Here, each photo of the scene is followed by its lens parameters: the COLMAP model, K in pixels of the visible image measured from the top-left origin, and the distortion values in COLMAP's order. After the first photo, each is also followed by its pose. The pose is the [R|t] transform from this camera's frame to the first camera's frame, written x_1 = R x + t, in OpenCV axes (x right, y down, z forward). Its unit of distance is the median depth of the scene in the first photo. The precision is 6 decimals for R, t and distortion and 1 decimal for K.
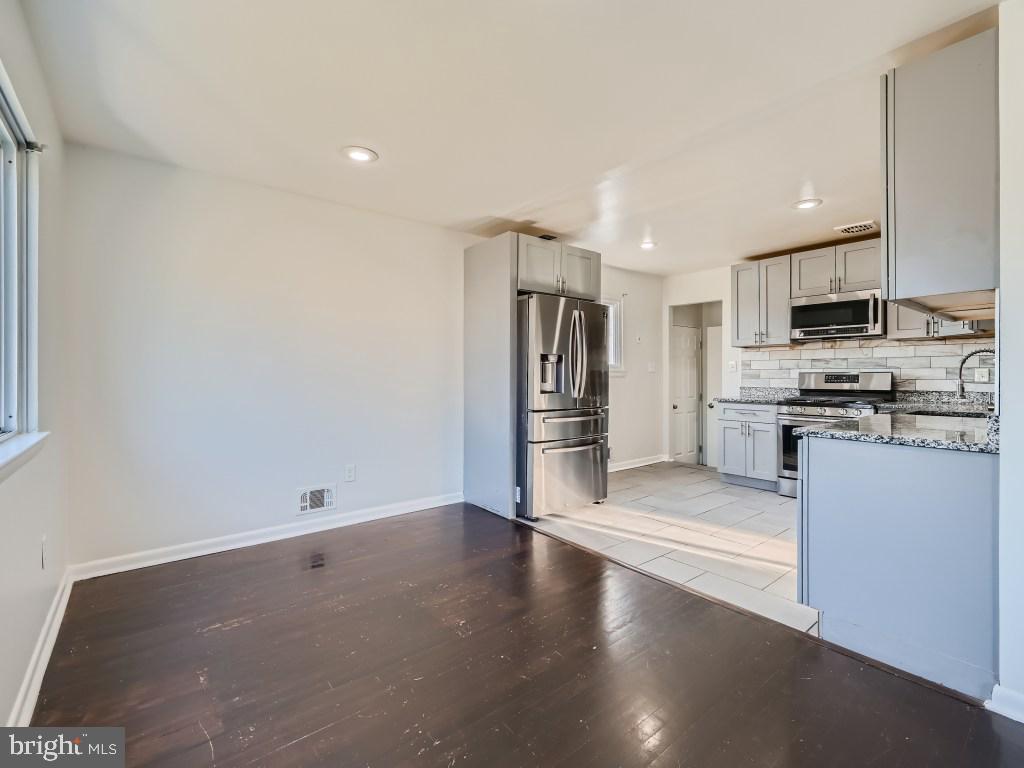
lens RADIAL K [[455.6, 0, 506.3], [0, 455.6, 375.3], [0, 0, 1]] dist [-0.003530, 0.000408]
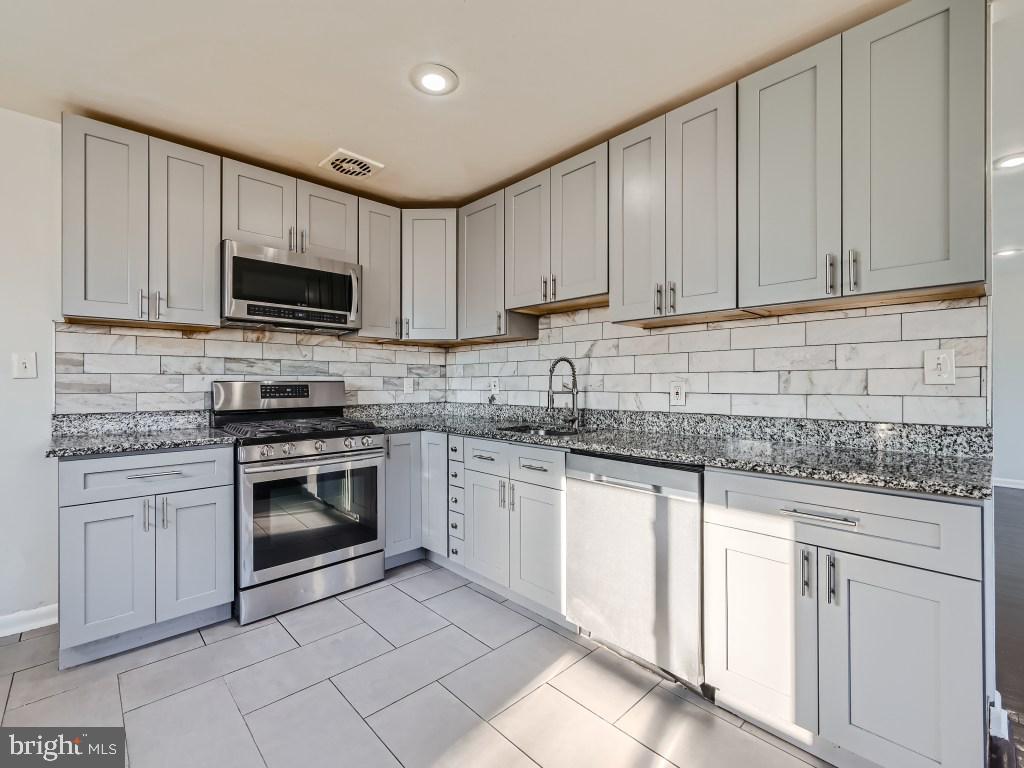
lens RADIAL K [[455.6, 0, 509.2], [0, 455.6, 383.3], [0, 0, 1]] dist [-0.003530, 0.000408]
pose [[-0.087238, 0.001740, 0.996186, 0.079481], [0.002414, 0.999996, -0.001535, -0.001733], [-0.996185, 0.002271, -0.087242, 0.780622]]
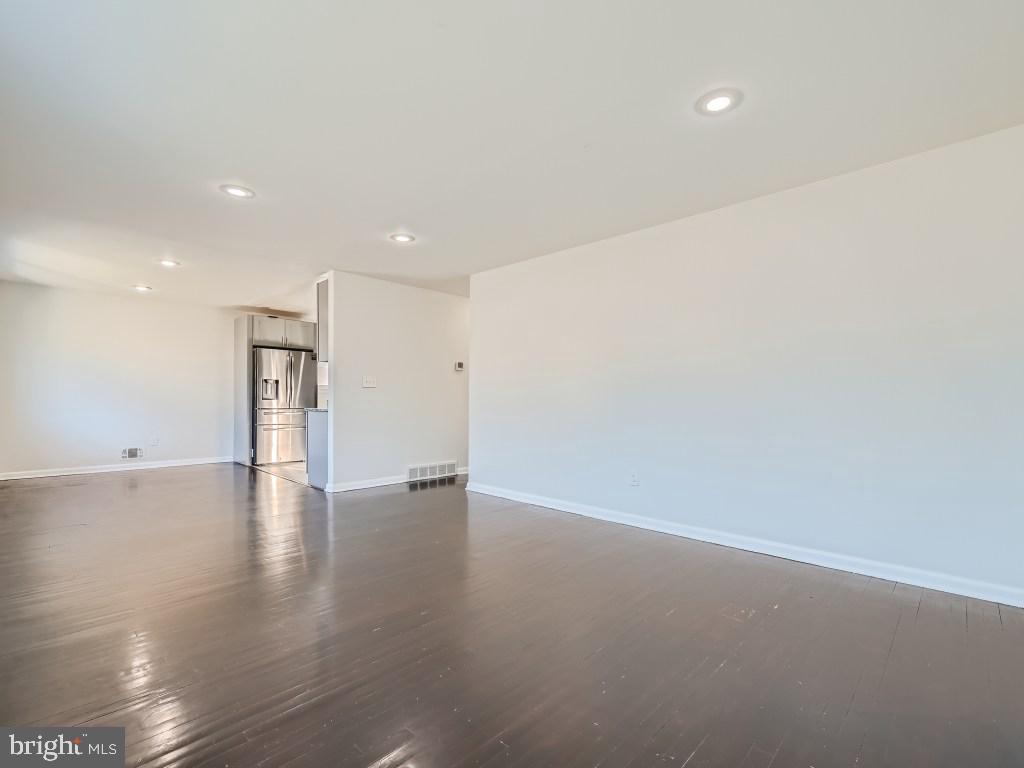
lens RADIAL K [[455.6, 0, 498.9], [0, 455.6, 401.3], [0, 0, 1]] dist [-0.003530, 0.000408]
pose [[0.992292, 0.003938, 0.123858, 0.701111], [-0.004196, 0.999990, 0.001824, 0.033598], [-0.123850, -0.002330, 0.992298, -0.874038]]
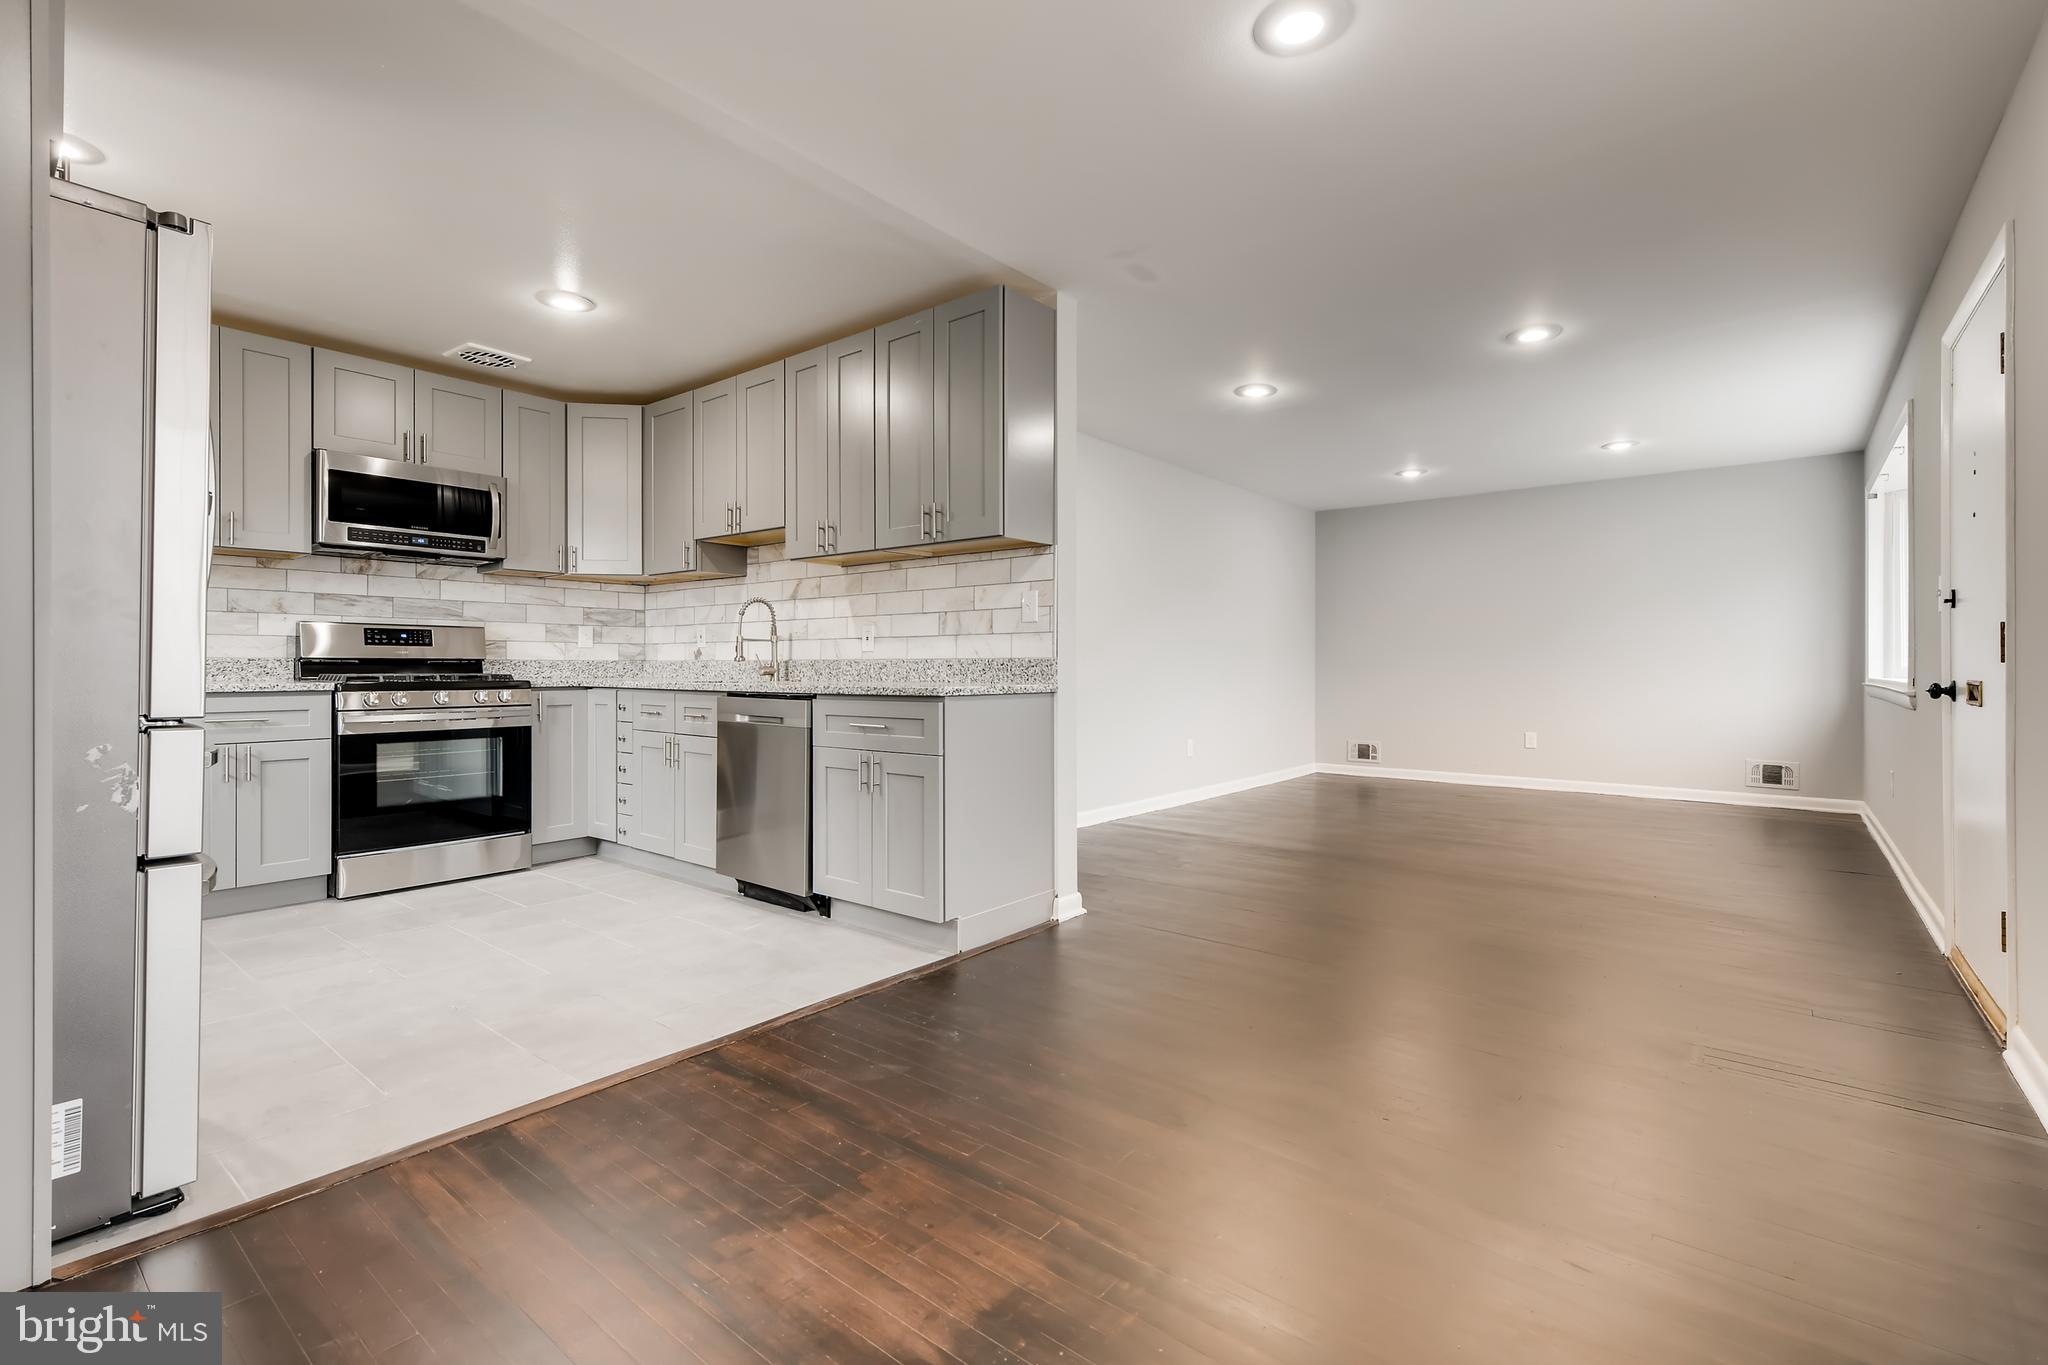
lens RADIAL K [[914.8, 0, 1031.5], [0, 914.8, 666.2], [0, 0, 1]] dist [0.011980, -0.001874]
pose [[-0.218365, 0.001078, 0.975867, -0.410429], [-0.000961, 0.999999, -0.001320, 0.041592], [-0.975867, -0.001226, -0.218364, 0.574091]]
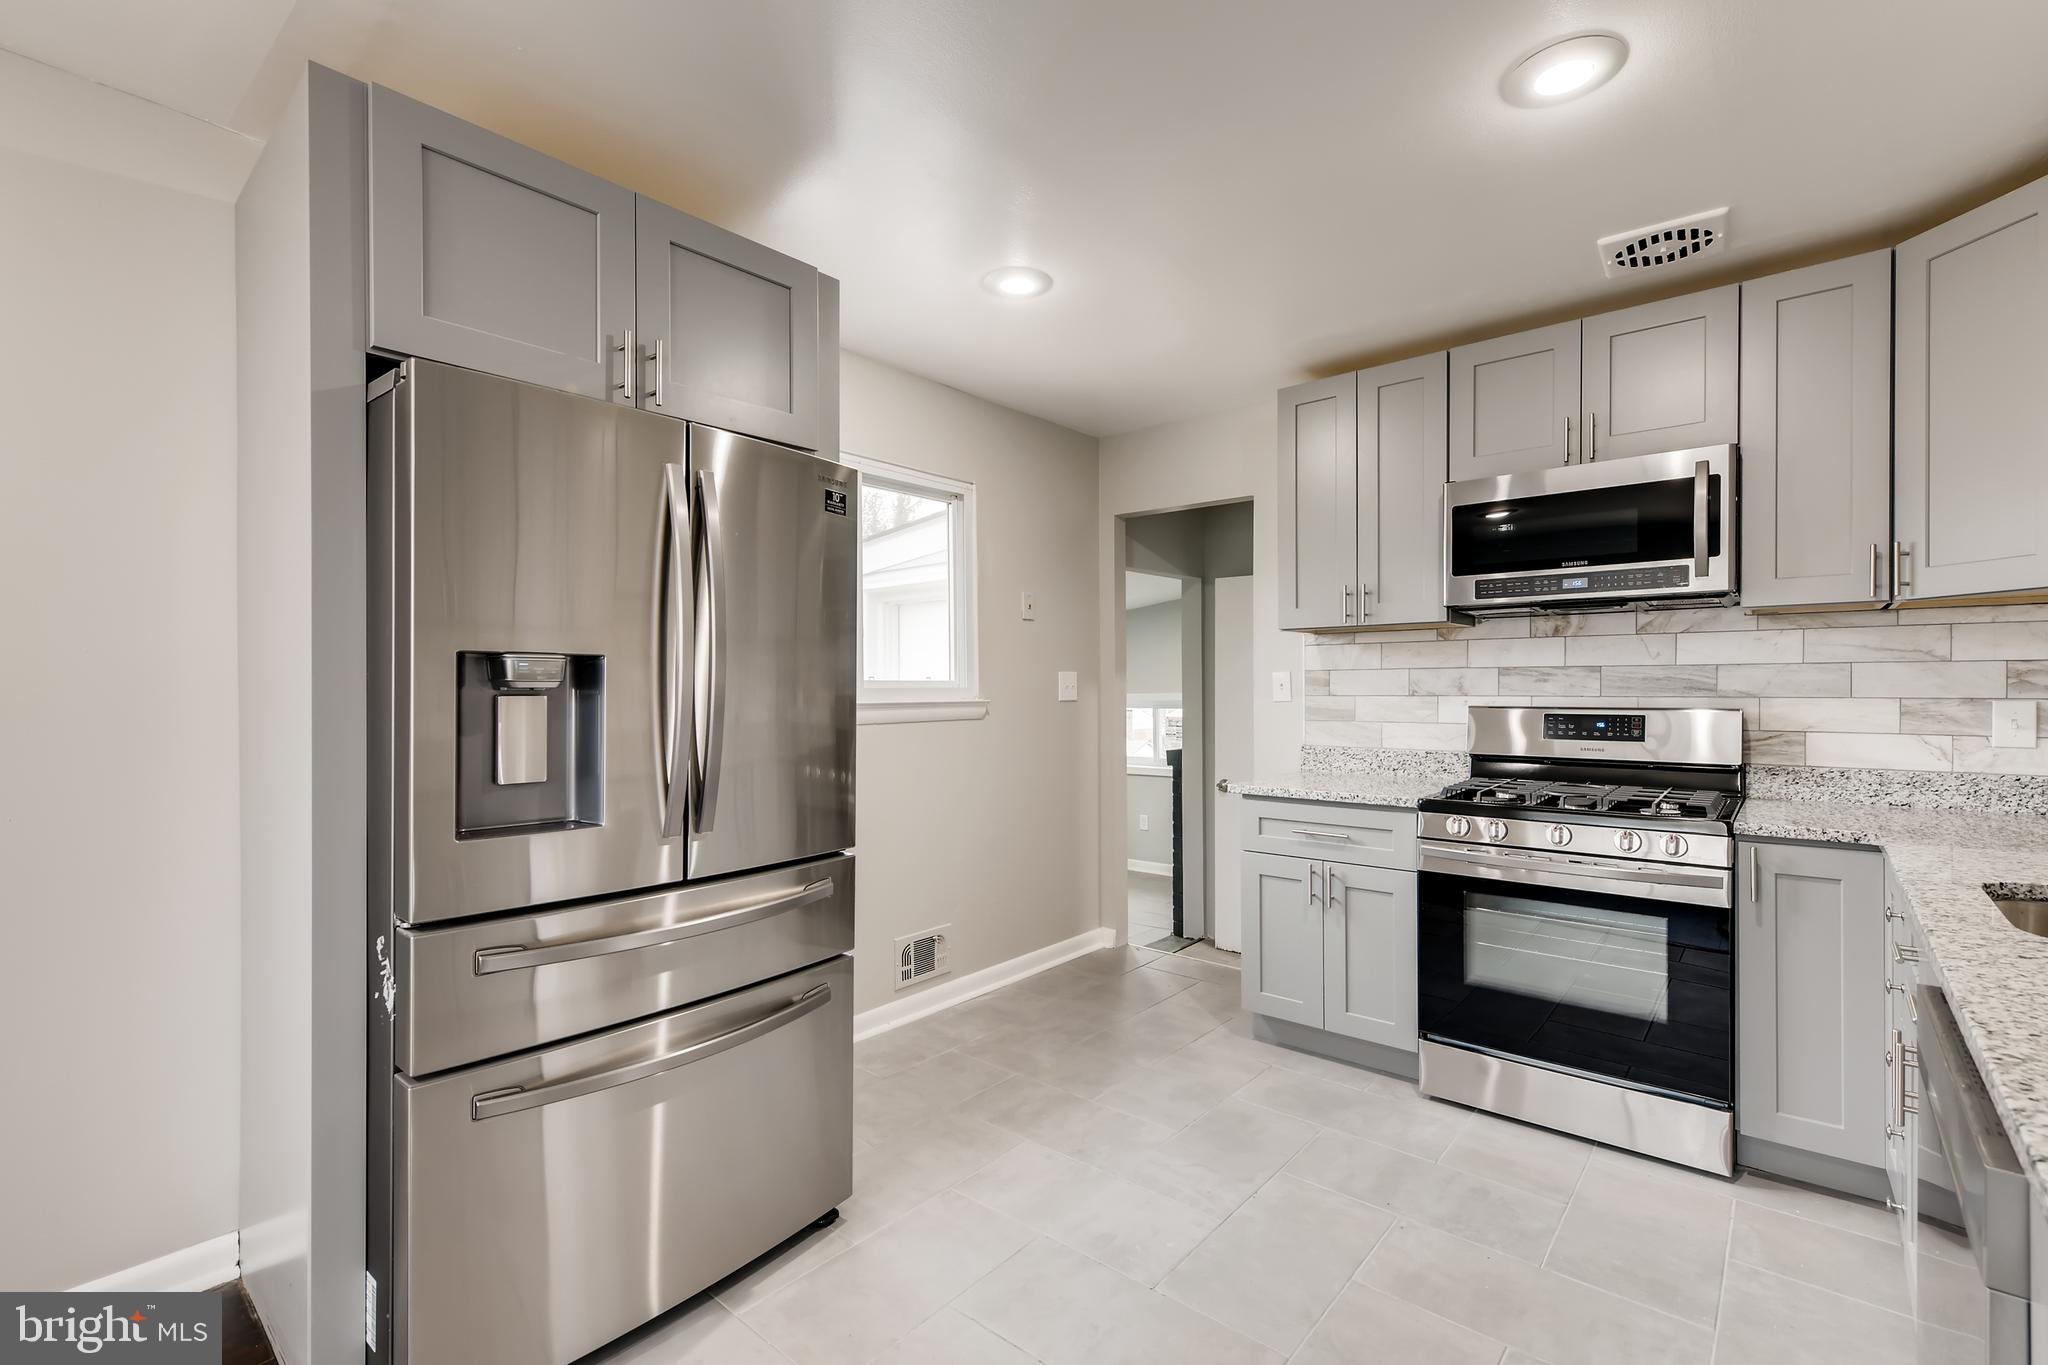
lens RADIAL K [[914.8, 0, 1027.5], [0, 914.8, 693.2], [0, 0, 1]] dist [0.011980, -0.001874]
pose [[0.979688, -0.005470, 0.200451, 0.210270], [0.004091, 0.999965, 0.007296, -0.025426], [-0.200484, -0.006328, 0.979677, 0.446717]]
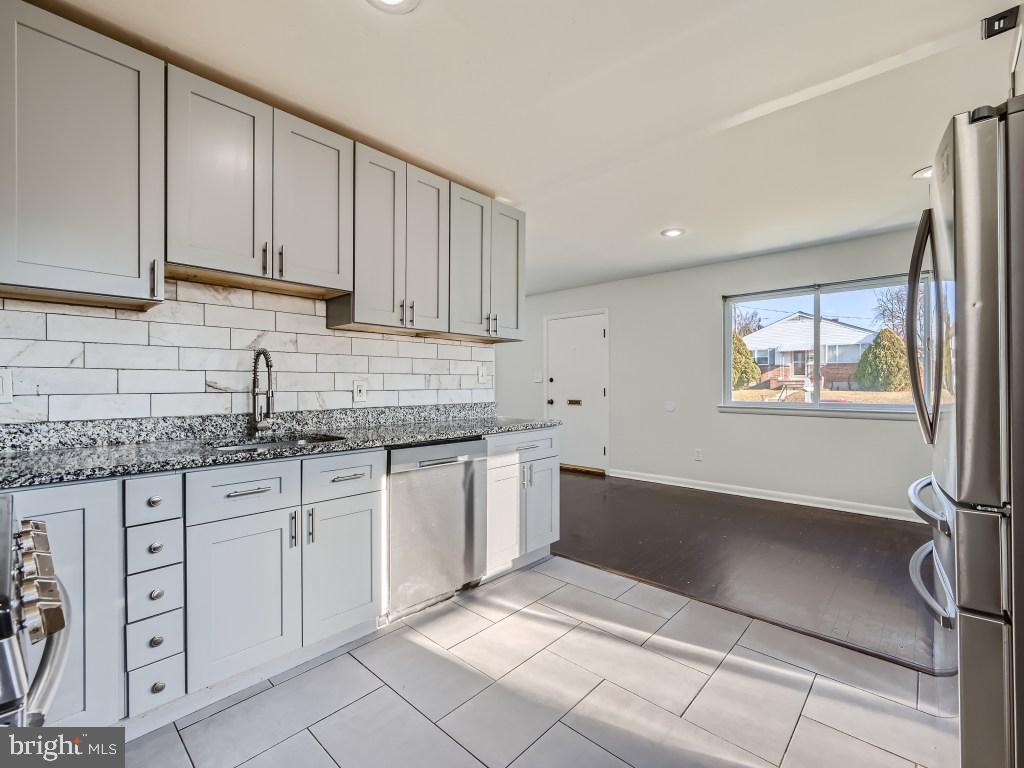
lens RADIAL K [[455.6, 0, 510.1], [0, 455.6, 386.5], [0, 0, 1]] dist [-0.003530, 0.000408]
pose [[-0.988471, 0.001626, -0.151399, 0.500034], [0.000428, 0.999968, 0.007951, -0.001110], [0.151407, 0.007795, -0.988441, 1.180092]]
